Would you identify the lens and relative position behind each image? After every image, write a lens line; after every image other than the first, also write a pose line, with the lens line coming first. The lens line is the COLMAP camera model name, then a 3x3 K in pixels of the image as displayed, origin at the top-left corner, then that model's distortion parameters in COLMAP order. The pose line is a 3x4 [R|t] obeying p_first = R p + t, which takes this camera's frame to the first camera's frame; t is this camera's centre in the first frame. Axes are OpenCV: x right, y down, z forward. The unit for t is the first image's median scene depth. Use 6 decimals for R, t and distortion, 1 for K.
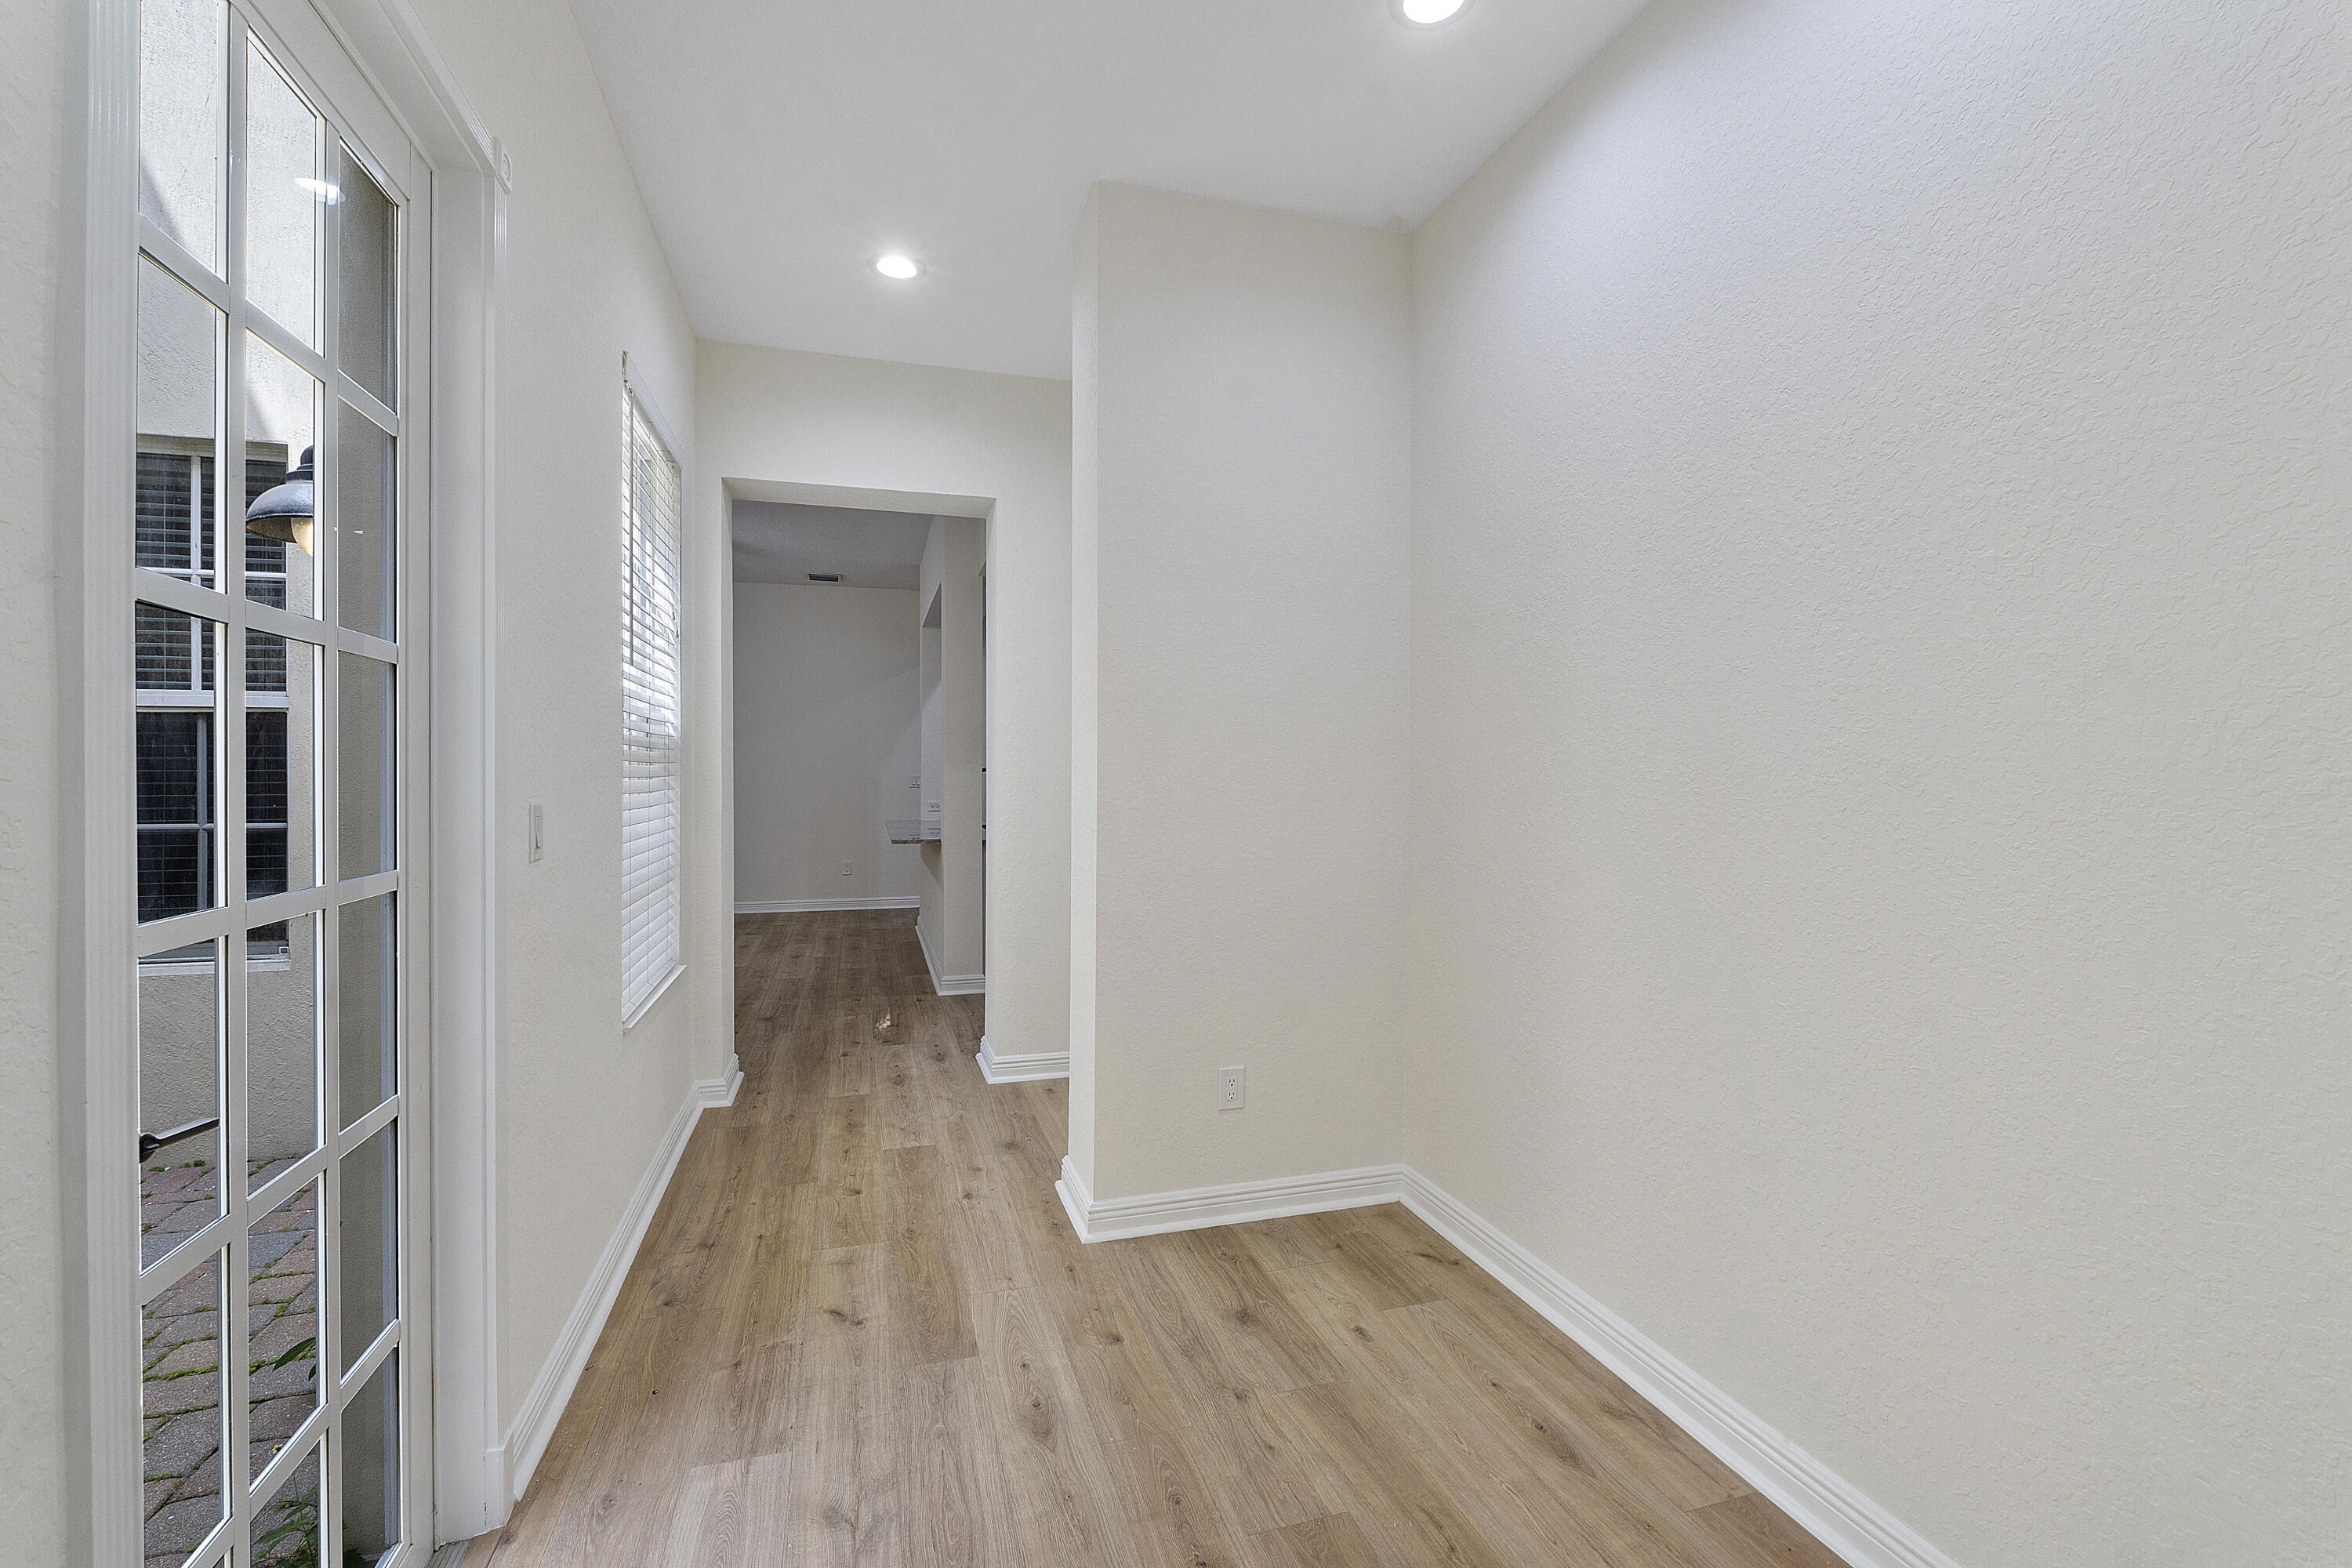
lens RADIAL K [[988.3, 0, 1150.9], [0, 988.3, 776.9], [0, 0, 1]] dist [-0.008302, 0.000057]
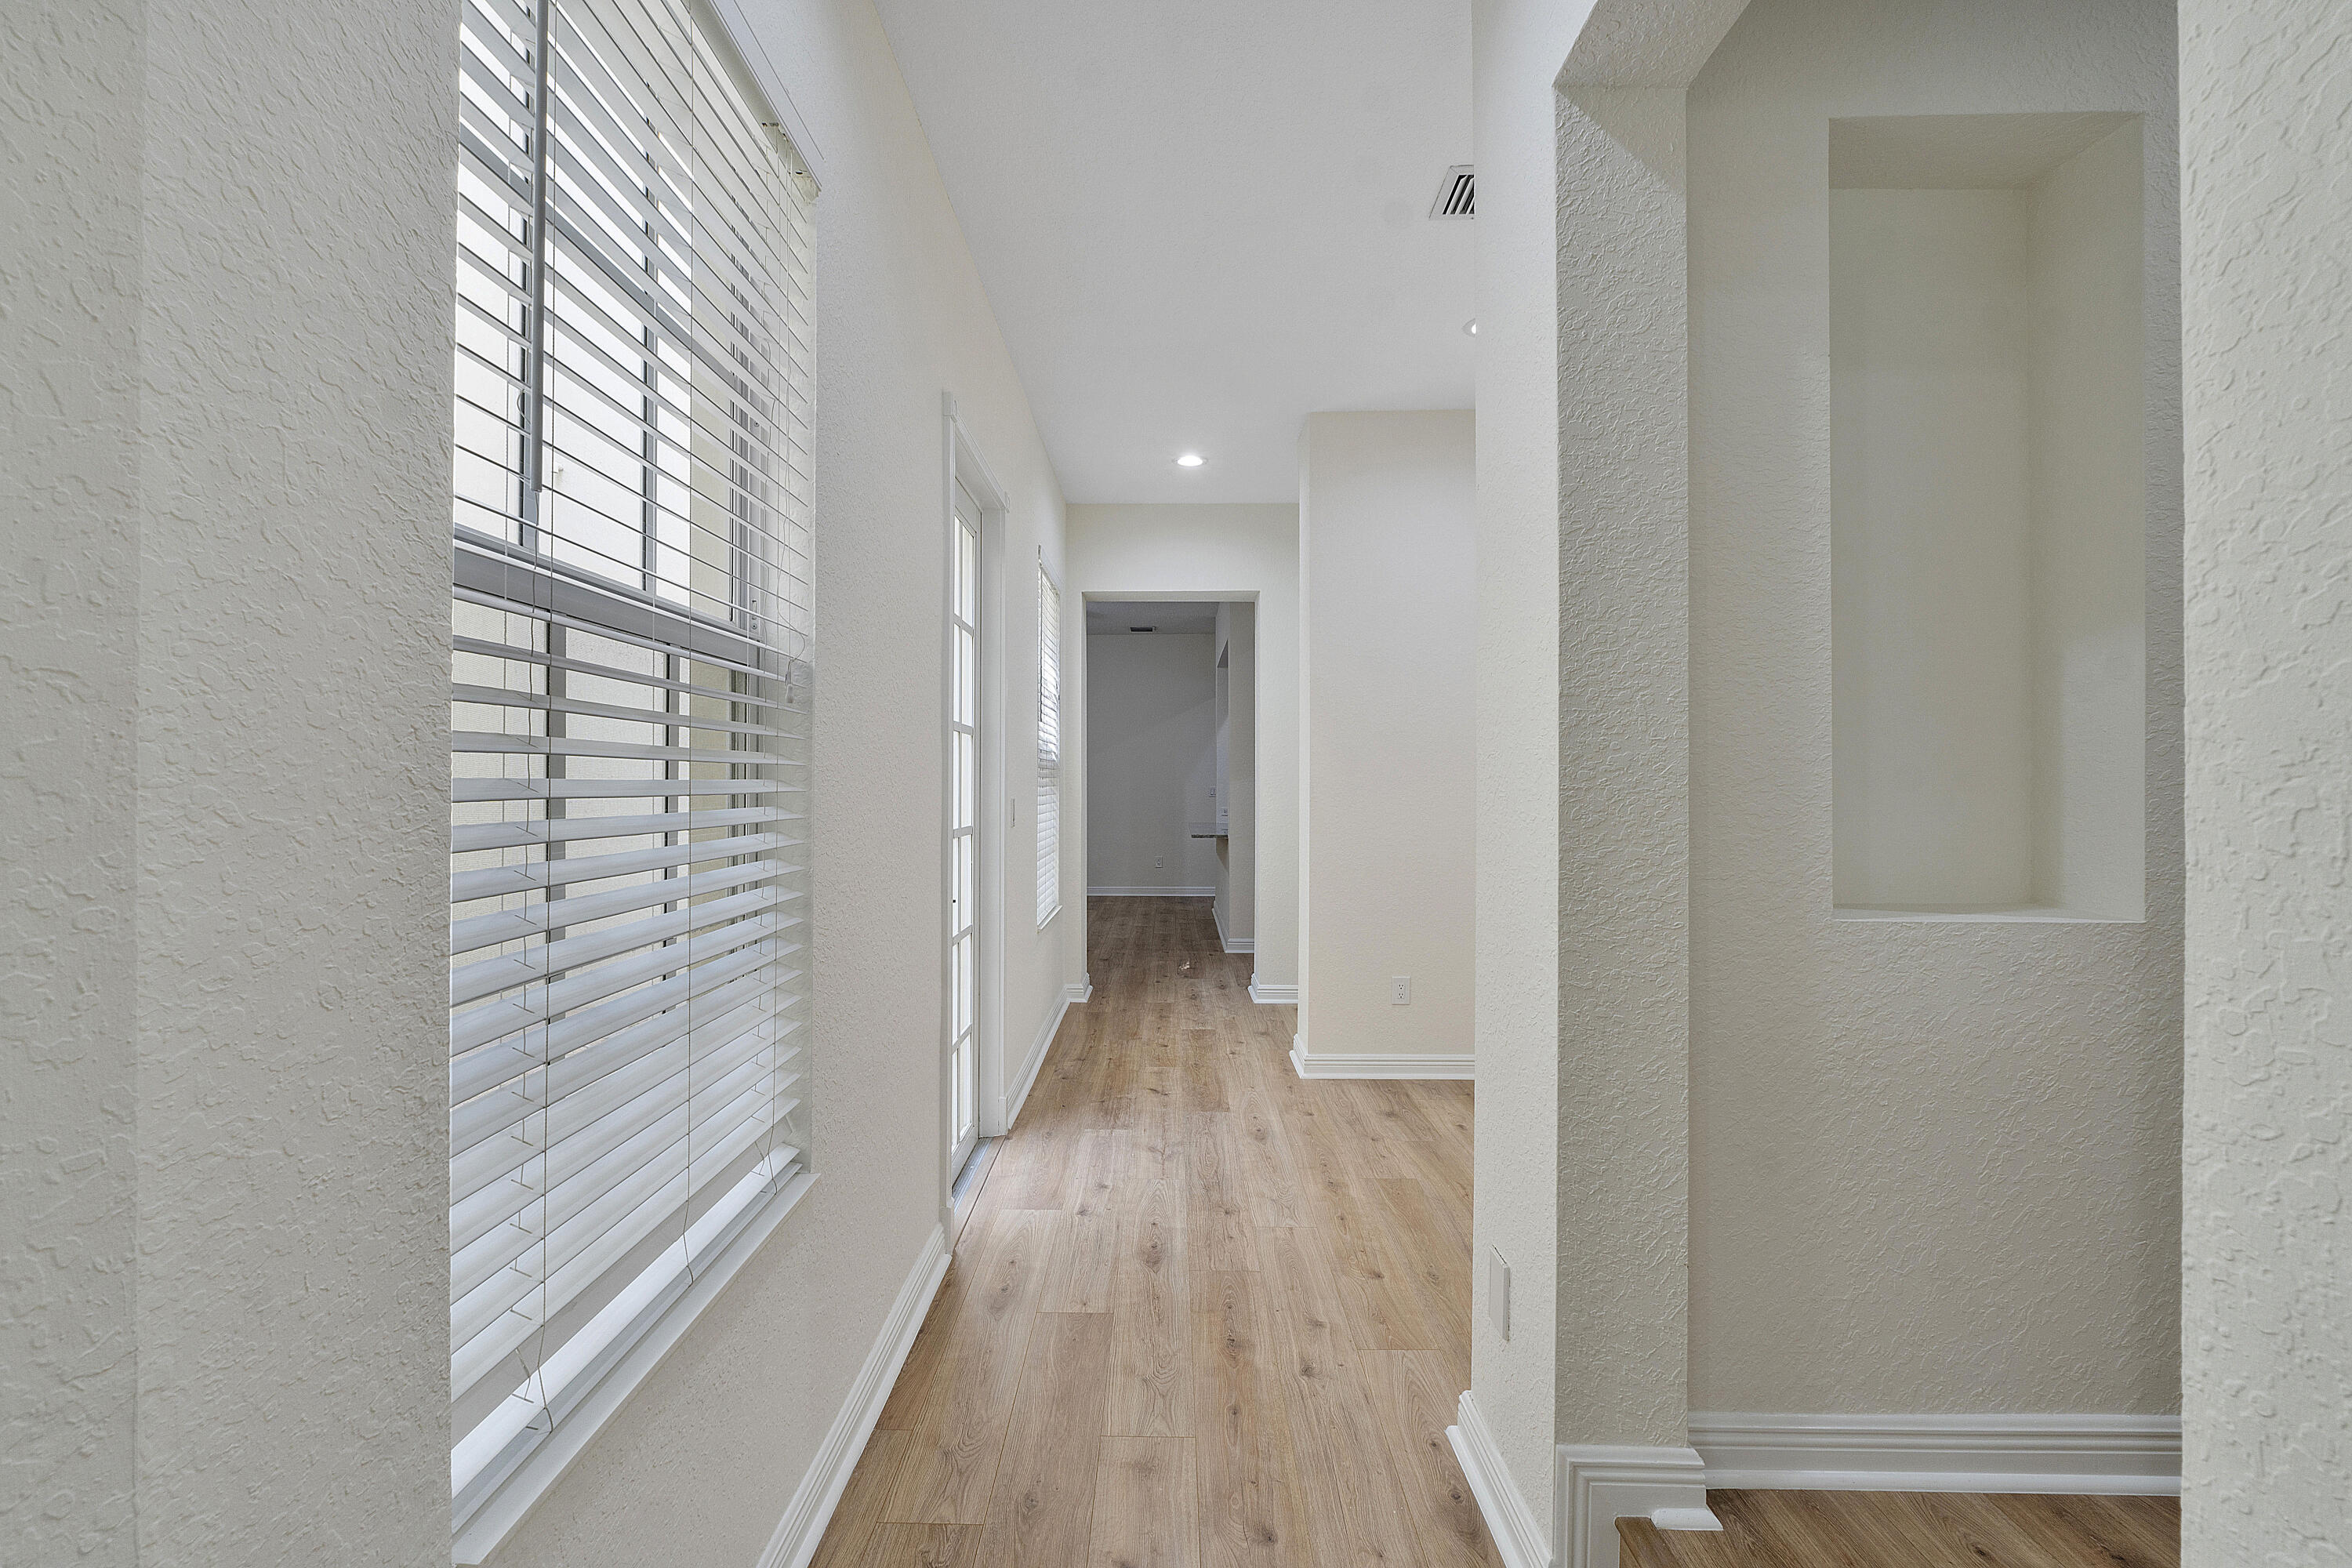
lens RADIAL K [[988.3, 0, 1150.9], [0, 988.3, 776.9], [0, 0, 1]] dist [-0.008302, 0.000057]
pose [[0.953425, -0.001989, -0.301623, 0.171492], [-0.002158, 0.999908, -0.013416, 0.006555], [0.301622, 0.013442, 0.953333, -0.565767]]
